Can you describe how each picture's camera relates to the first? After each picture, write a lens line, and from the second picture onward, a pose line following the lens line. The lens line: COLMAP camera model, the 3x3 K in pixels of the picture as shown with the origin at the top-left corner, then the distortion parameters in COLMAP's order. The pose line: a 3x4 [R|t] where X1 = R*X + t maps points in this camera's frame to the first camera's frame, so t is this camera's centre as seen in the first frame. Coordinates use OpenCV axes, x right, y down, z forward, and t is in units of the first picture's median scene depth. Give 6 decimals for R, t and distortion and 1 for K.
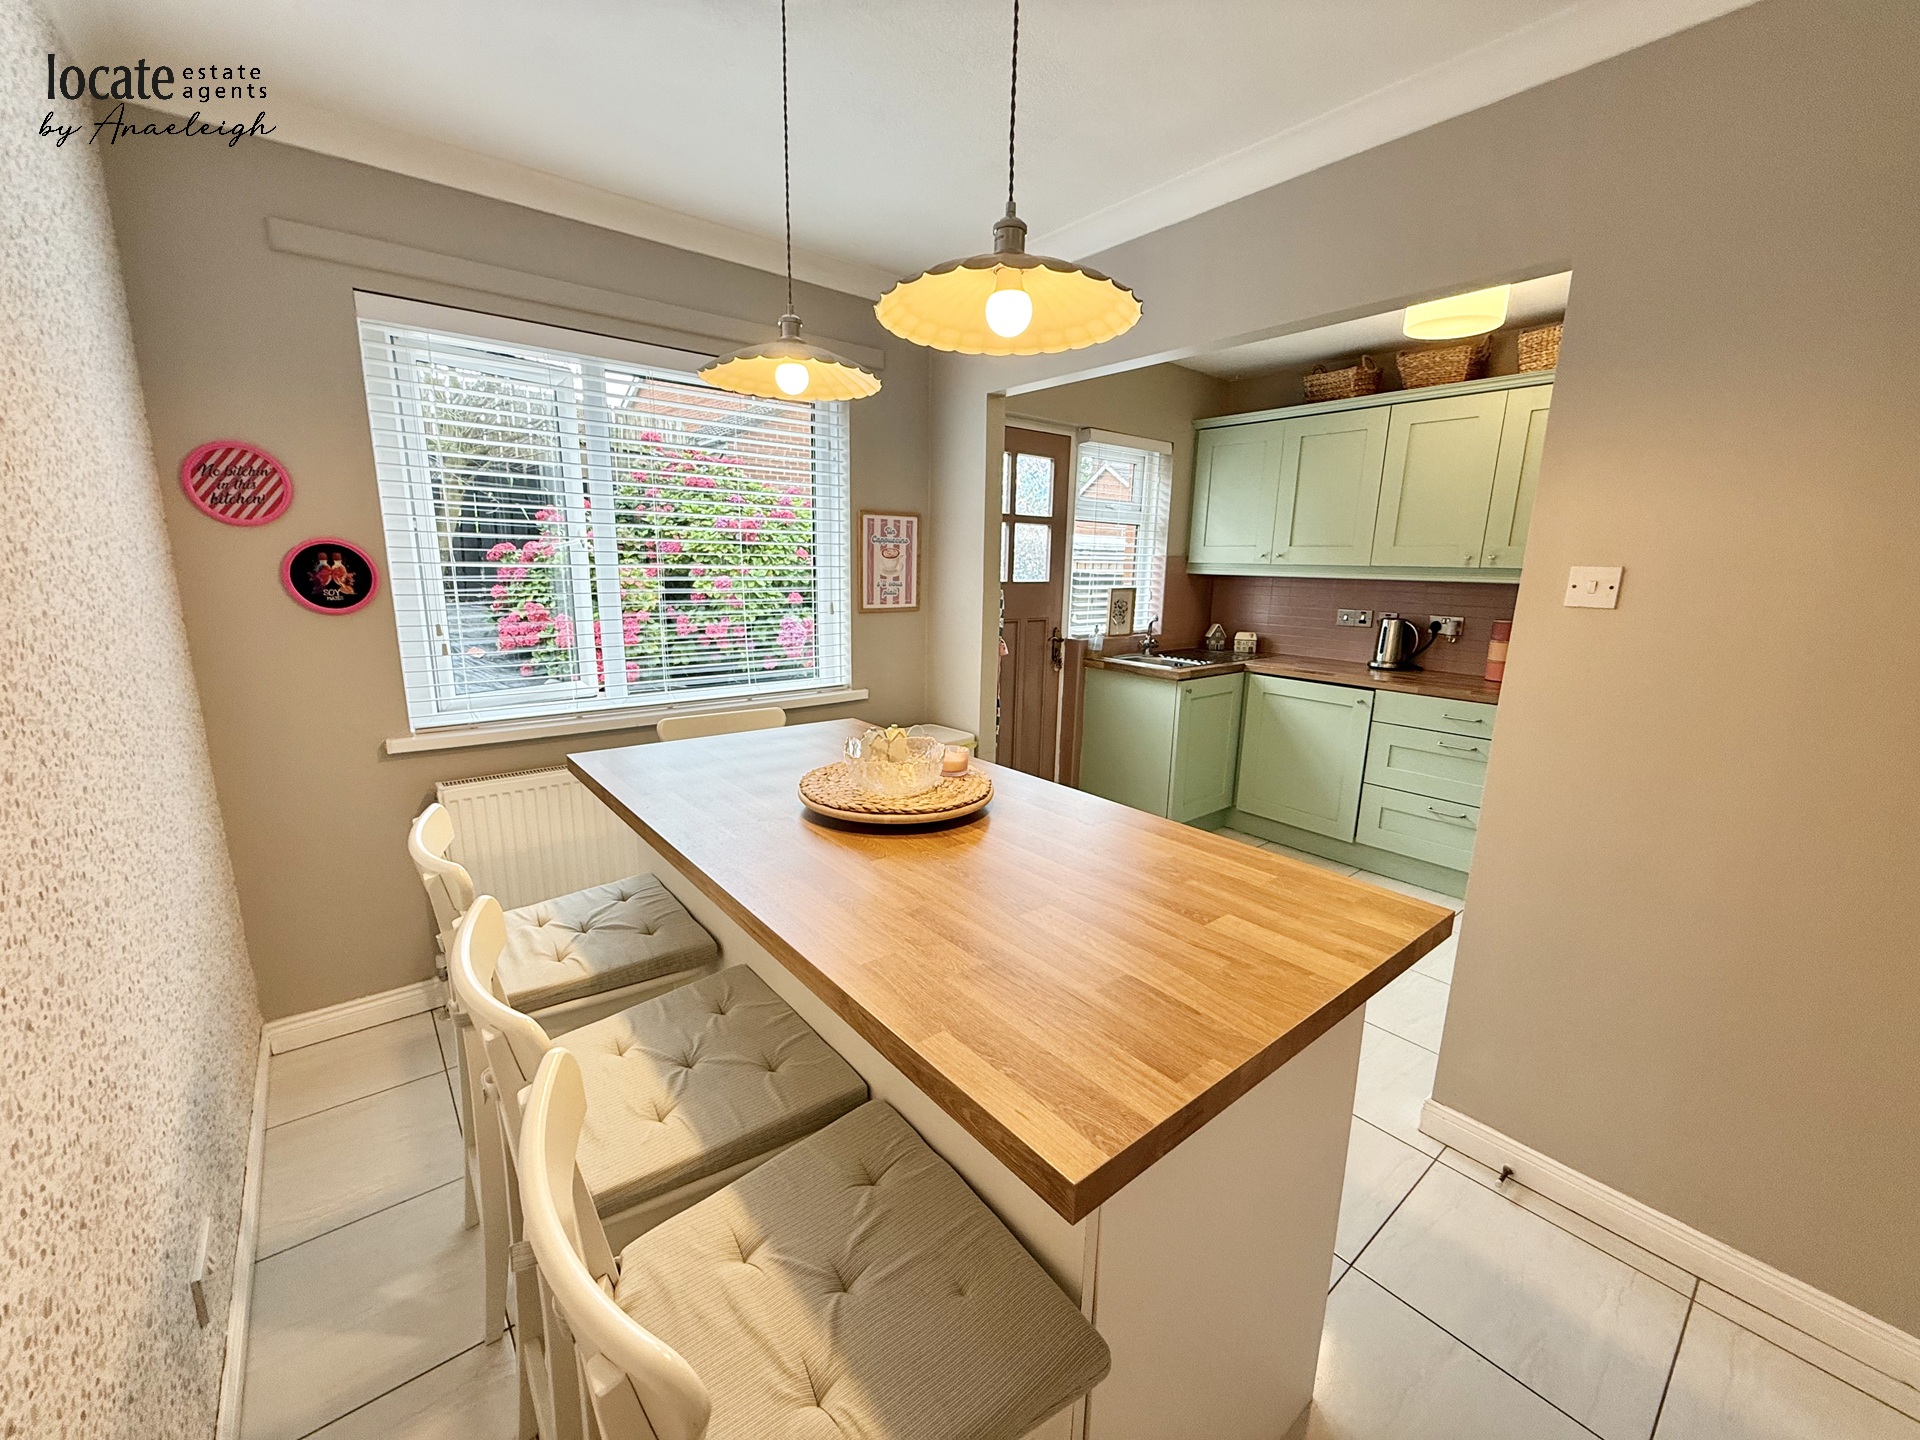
lens RADIAL K [[762.0, 0, 958.6], [0, 762.0, 732.6], [0, 0, 1]] dist [0.001238, -0.000424]
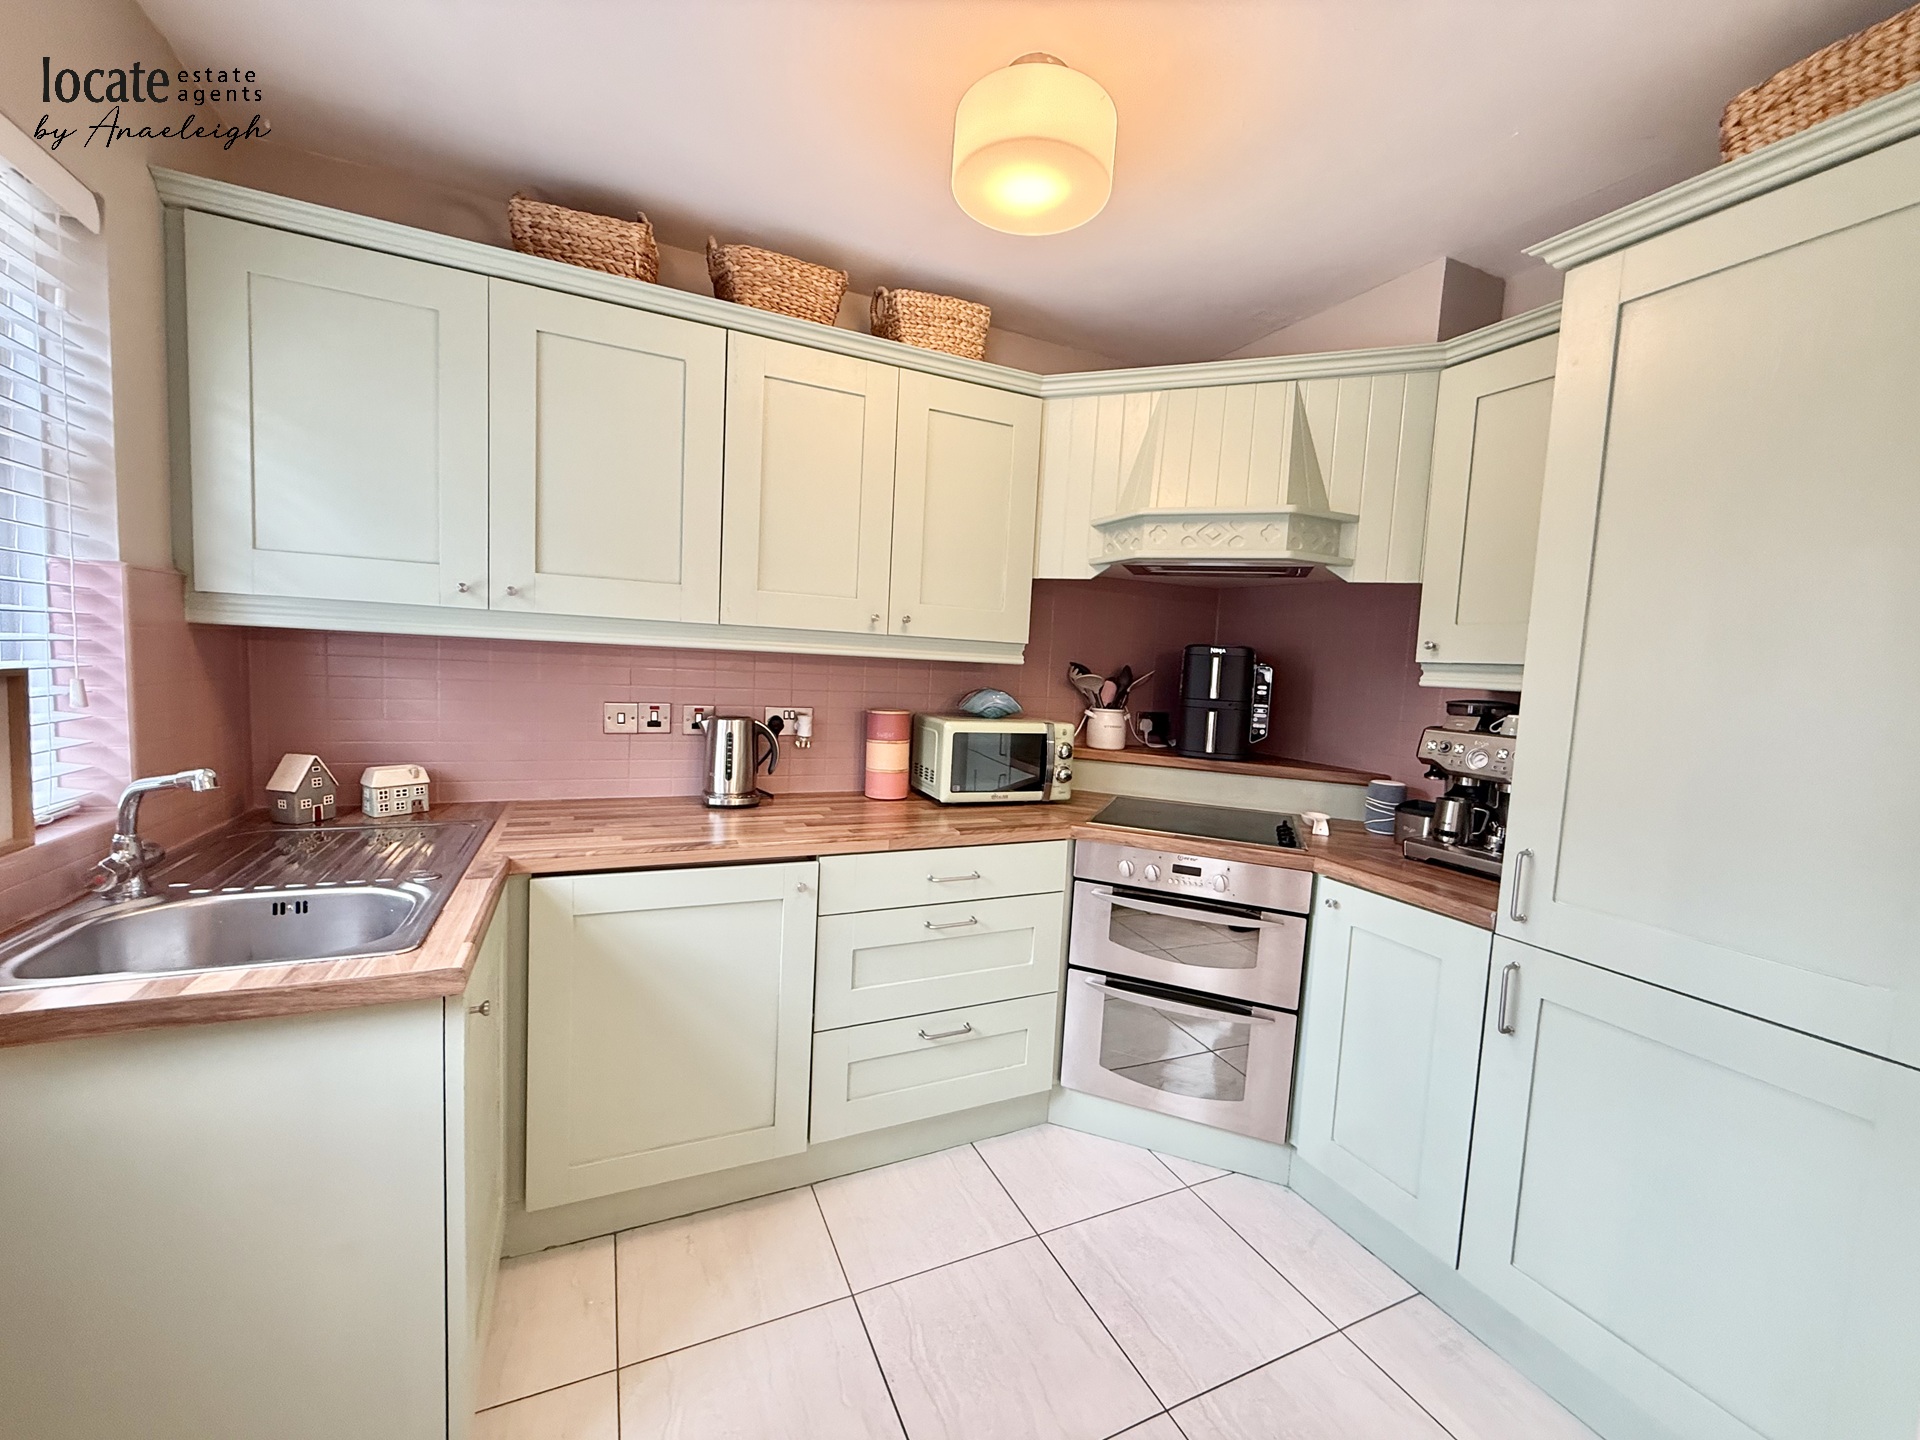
lens RADIAL K [[762.0, 0, 955.2], [0, 762.0, 719.8], [0, 0, 1]] dist [0.001238, -0.000424]
pose [[0.250894, -0.089944, 0.963827, 0.063405], [0.162381, 0.985476, 0.049695, -0.147392], [-0.954298, 0.144039, 0.261855, 0.686585]]
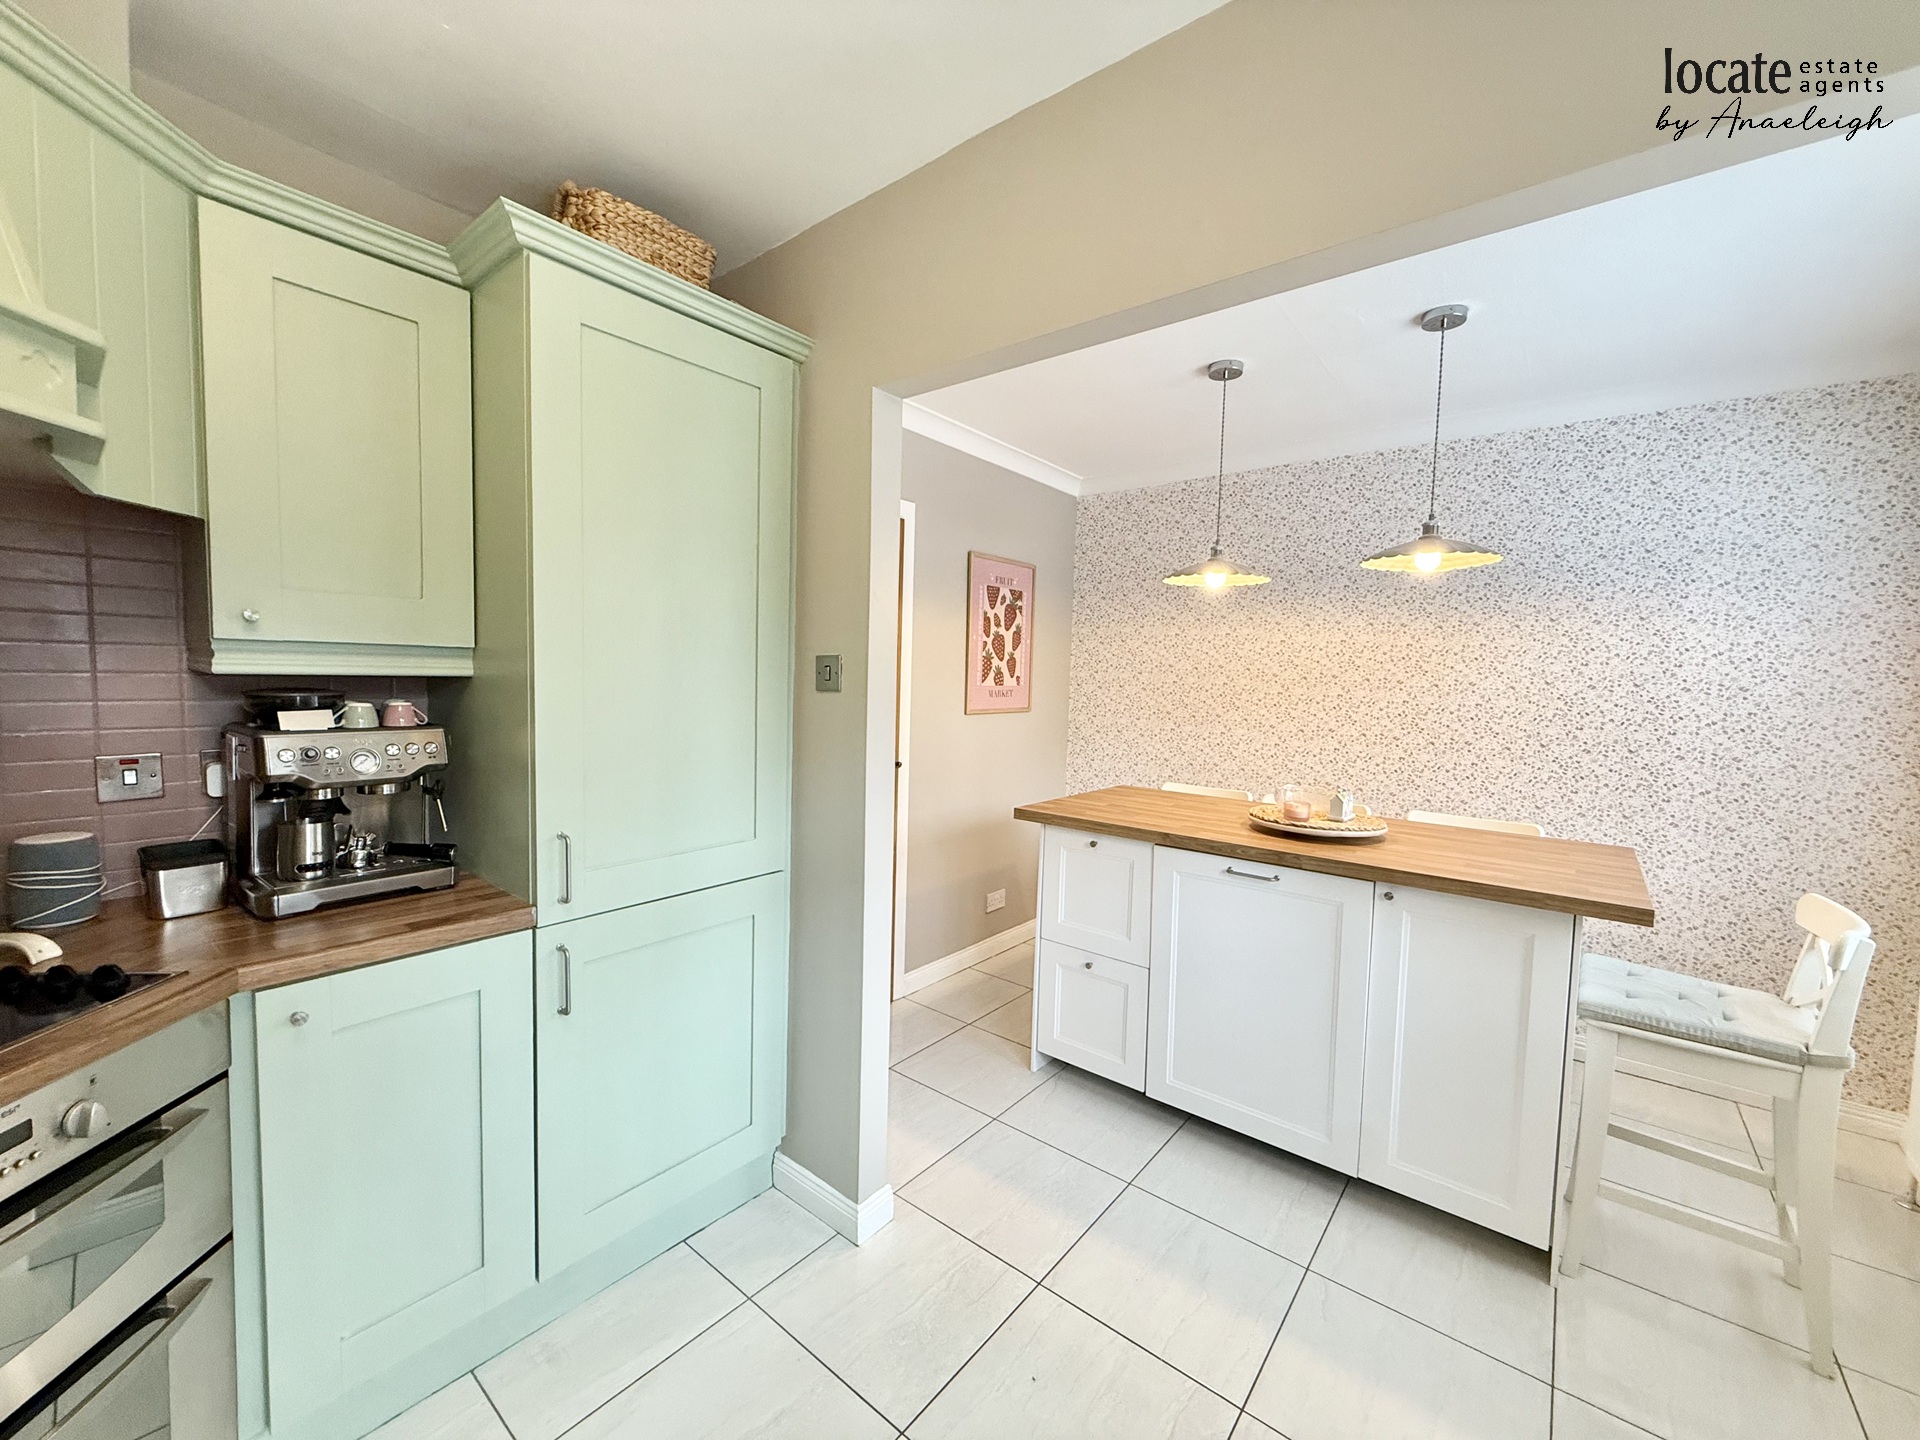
lens RADIAL K [[762.0, 0, 968.4], [0, 762.0, 720.4], [0, 0, 1]] dist [0.001238, -0.000424]
pose [[-0.973575, -0.036753, -0.225391, 0.382982], [-0.096863, 0.960245, 0.261816, -0.195526], [0.206808, 0.276729, -0.938430, 0.915921]]
